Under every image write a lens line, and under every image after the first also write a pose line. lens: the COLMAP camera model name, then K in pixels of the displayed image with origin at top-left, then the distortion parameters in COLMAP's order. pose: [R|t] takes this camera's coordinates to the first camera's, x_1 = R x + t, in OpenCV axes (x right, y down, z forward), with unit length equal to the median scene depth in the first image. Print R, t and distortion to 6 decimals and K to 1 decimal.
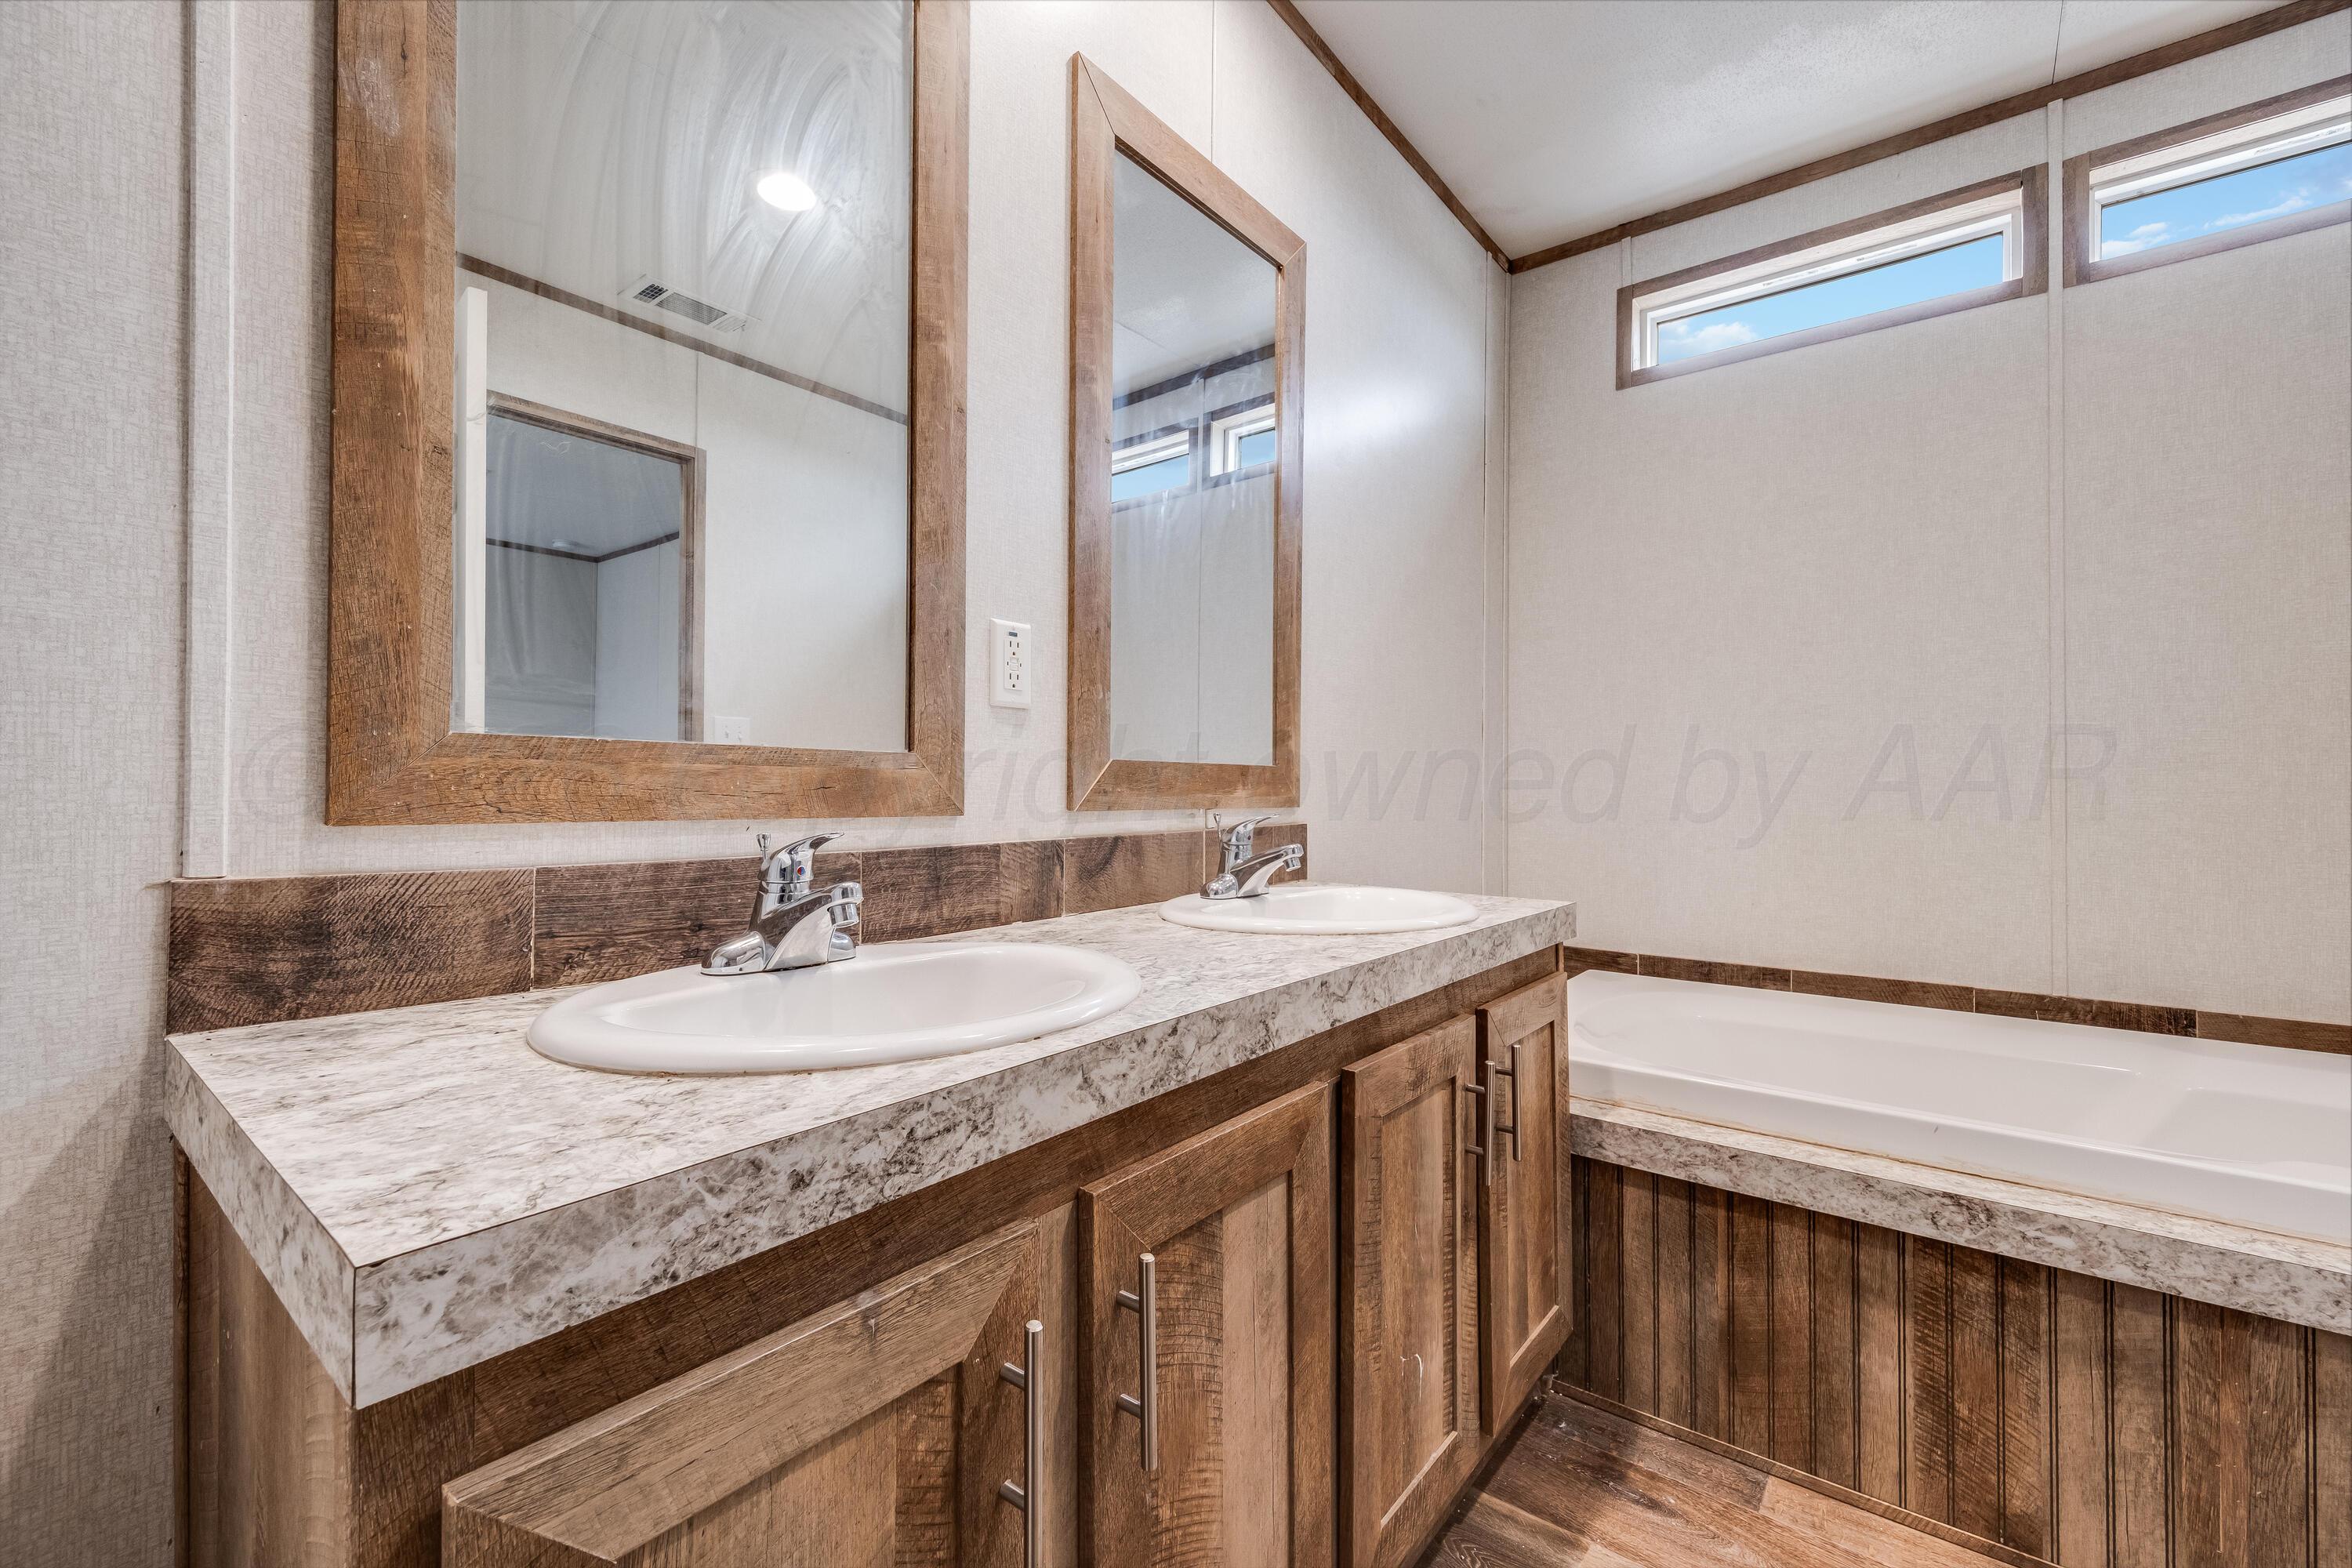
lens RADIAL K [[986.7, 0, 1162.0], [0, 986.7, 781.9], [0, 0, 1]] dist [0.014859, -0.003381]
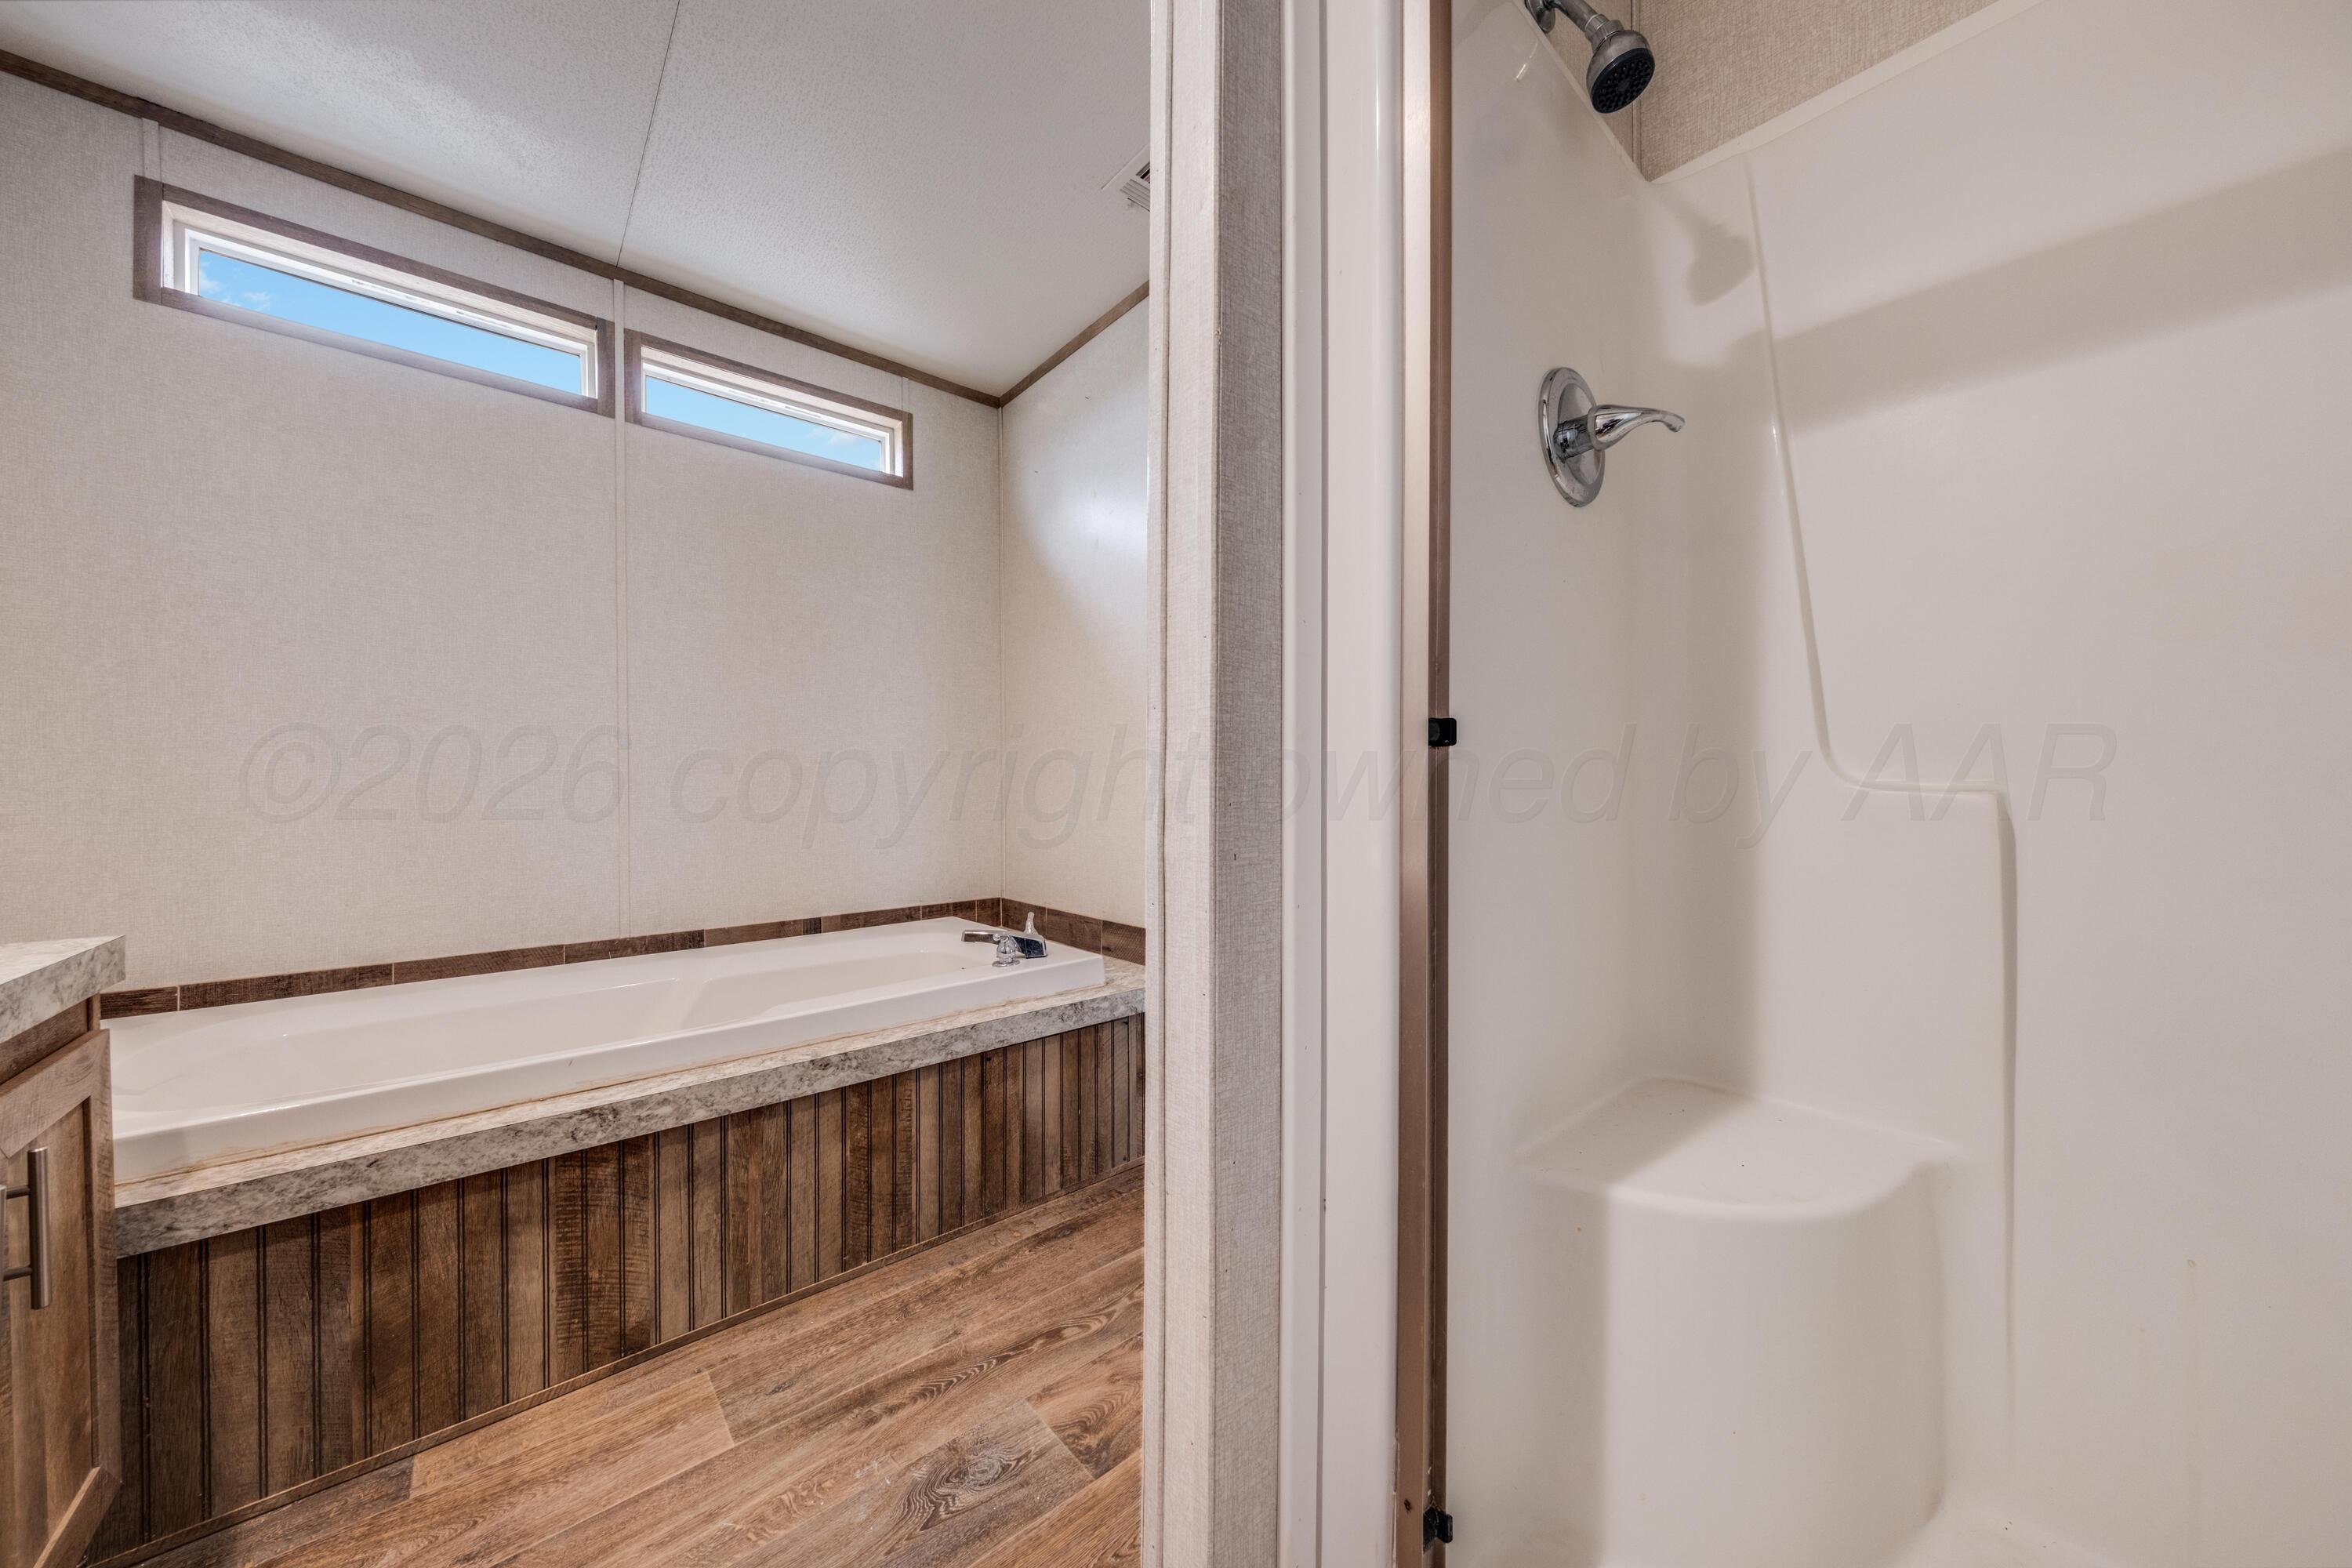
lens RADIAL K [[807.8, 0, 1161.9], [0, 807.8, 784.1], [0, 0, 1]] dist [0.004912, -0.000583]
pose [[0.187716, -0.003538, 0.982217, -0.063726], [-0.000369, 0.999993, 0.003673, -0.000747], [-0.982223, -0.001052, 0.187714, 0.081420]]
